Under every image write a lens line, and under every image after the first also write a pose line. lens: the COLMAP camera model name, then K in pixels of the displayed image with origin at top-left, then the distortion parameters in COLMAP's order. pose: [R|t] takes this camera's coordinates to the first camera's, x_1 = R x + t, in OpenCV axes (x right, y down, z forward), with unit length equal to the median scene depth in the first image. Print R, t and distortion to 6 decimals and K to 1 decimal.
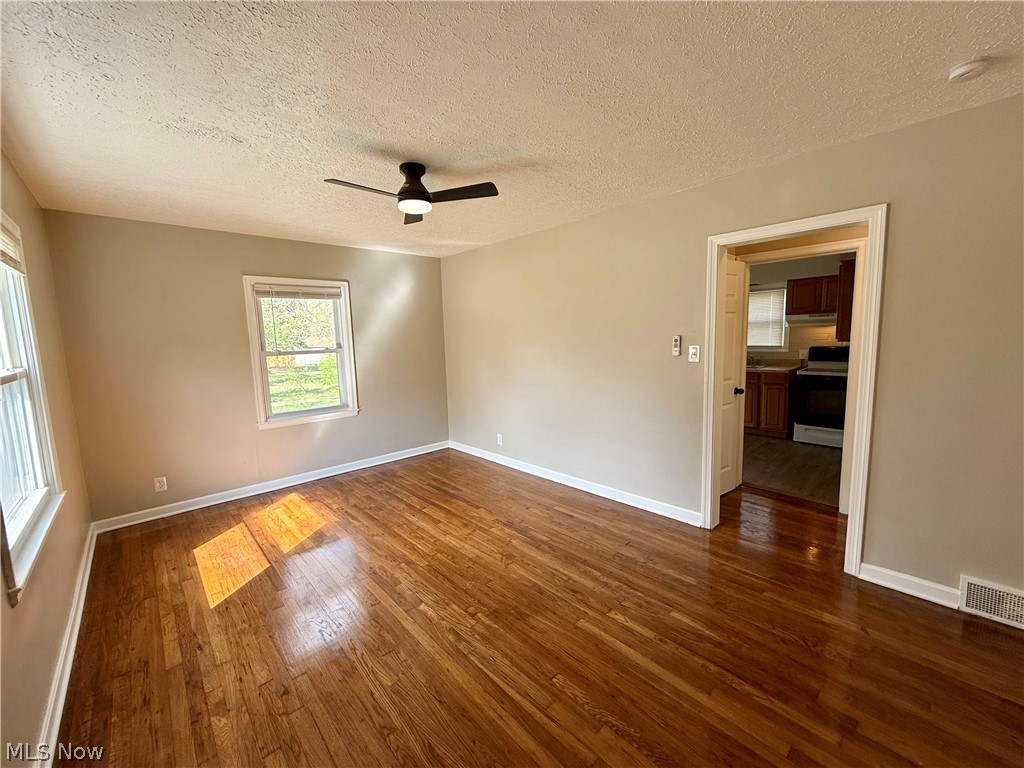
lens RADIAL K [[407.9, 0, 512.2], [0, 407.9, 383.4], [0, 0, 1]] dist [0.006705, -0.000250]
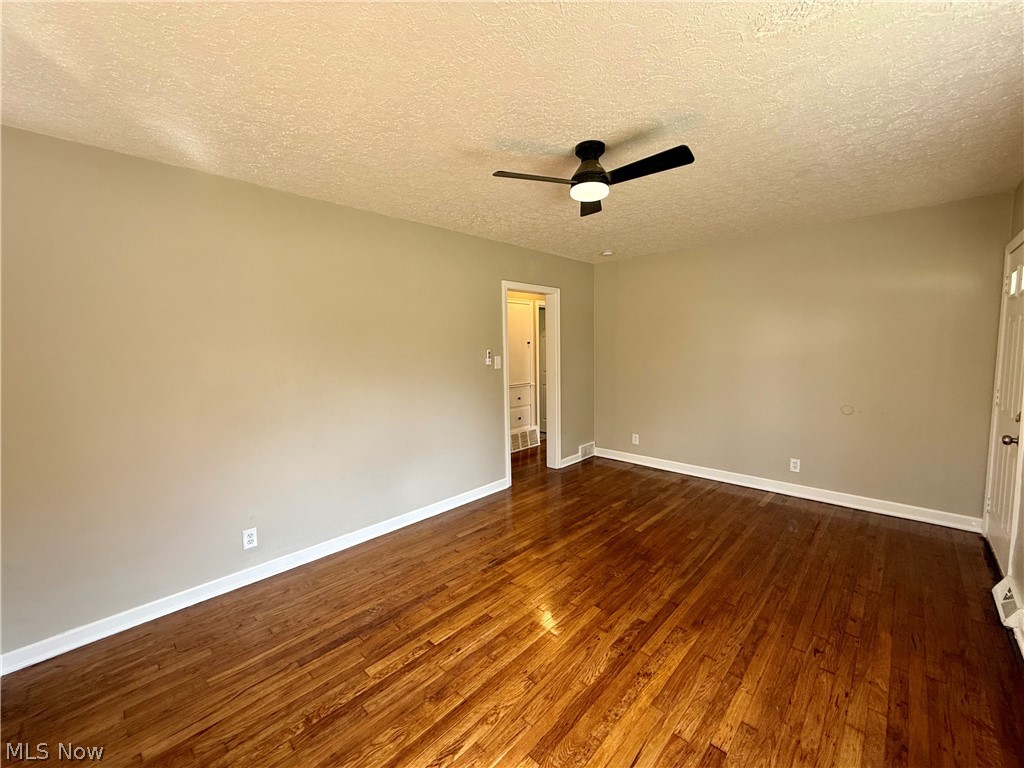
lens RADIAL K [[407.9, 0, 511.1], [0, 407.9, 384.3], [0, 0, 1]] dist [0.006705, -0.000250]
pose [[-0.053927, -0.060624, 0.996703, -1.023001], [0.134705, 0.988589, 0.067419, -0.097647], [-0.989417, 0.137897, -0.045145, 1.152146]]
